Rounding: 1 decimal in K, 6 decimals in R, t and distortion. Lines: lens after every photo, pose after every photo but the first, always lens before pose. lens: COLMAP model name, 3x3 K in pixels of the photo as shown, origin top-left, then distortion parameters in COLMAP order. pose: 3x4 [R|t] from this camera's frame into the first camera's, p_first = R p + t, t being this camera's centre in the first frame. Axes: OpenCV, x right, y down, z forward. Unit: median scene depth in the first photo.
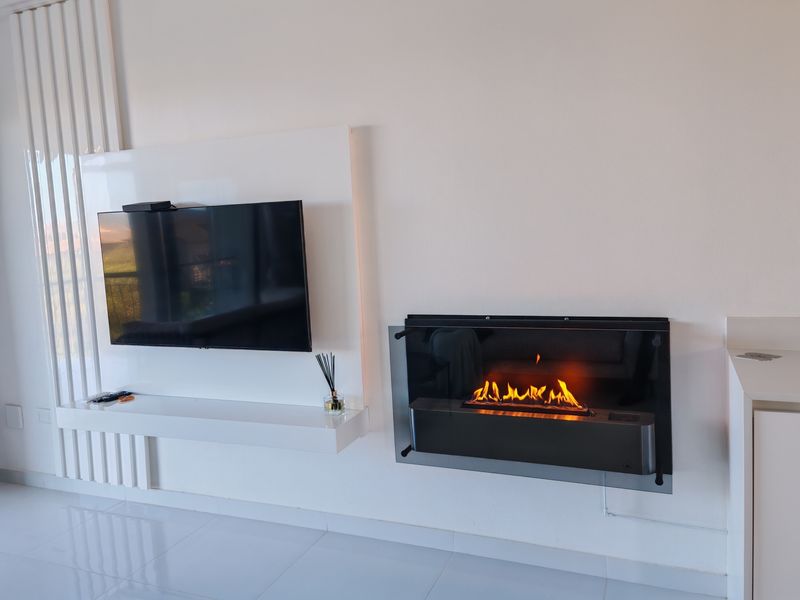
lens RADIAL K [[634.9, 0, 421.4], [0, 634.9, 295.7], [0, 0, 1]] dist [0.001036, -0.000200]
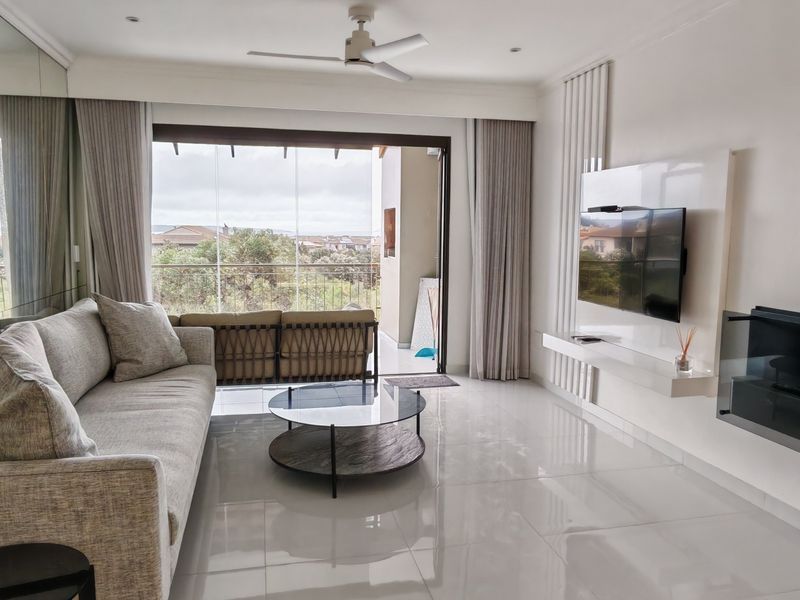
lens RADIAL K [[615.3, 0, 400.0], [0, 615.3, 300.0], [0, 0, 1]] dist [-0.010371, -0.001071]
pose [[0.562310, 0.143285, -0.814418, 0.459357], [-0.118185, 0.988688, 0.092346, -0.007282], [0.818437, 0.044325, 0.572884, -0.183187]]
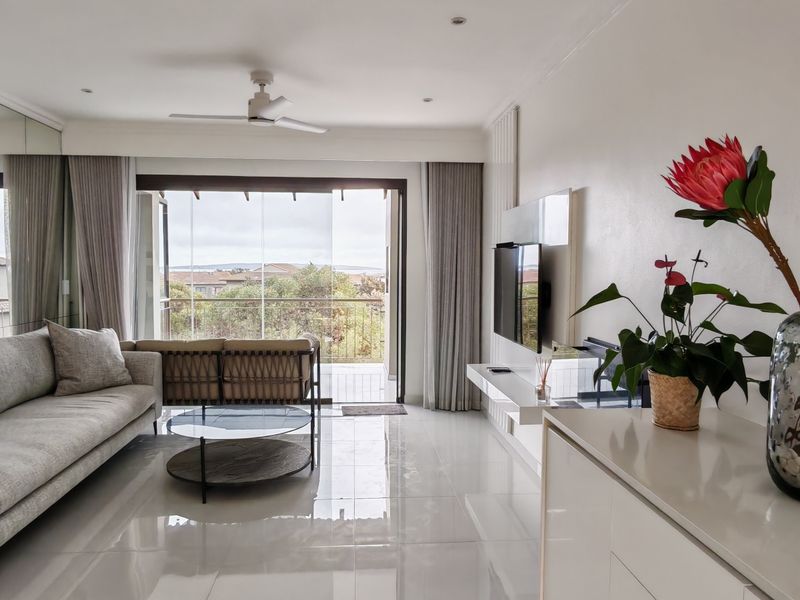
lens RADIAL K [[615.3, 0, 400.0], [0, 615.3, 300.0], [0, 0, 1]] dist [-0.010371, -0.001071]
pose [[0.435900, 0.096778, -0.894776, 0.755056], [-0.117468, 0.991815, 0.050047, -0.050689], [0.892296, 0.083292, 0.443701, 0.108298]]
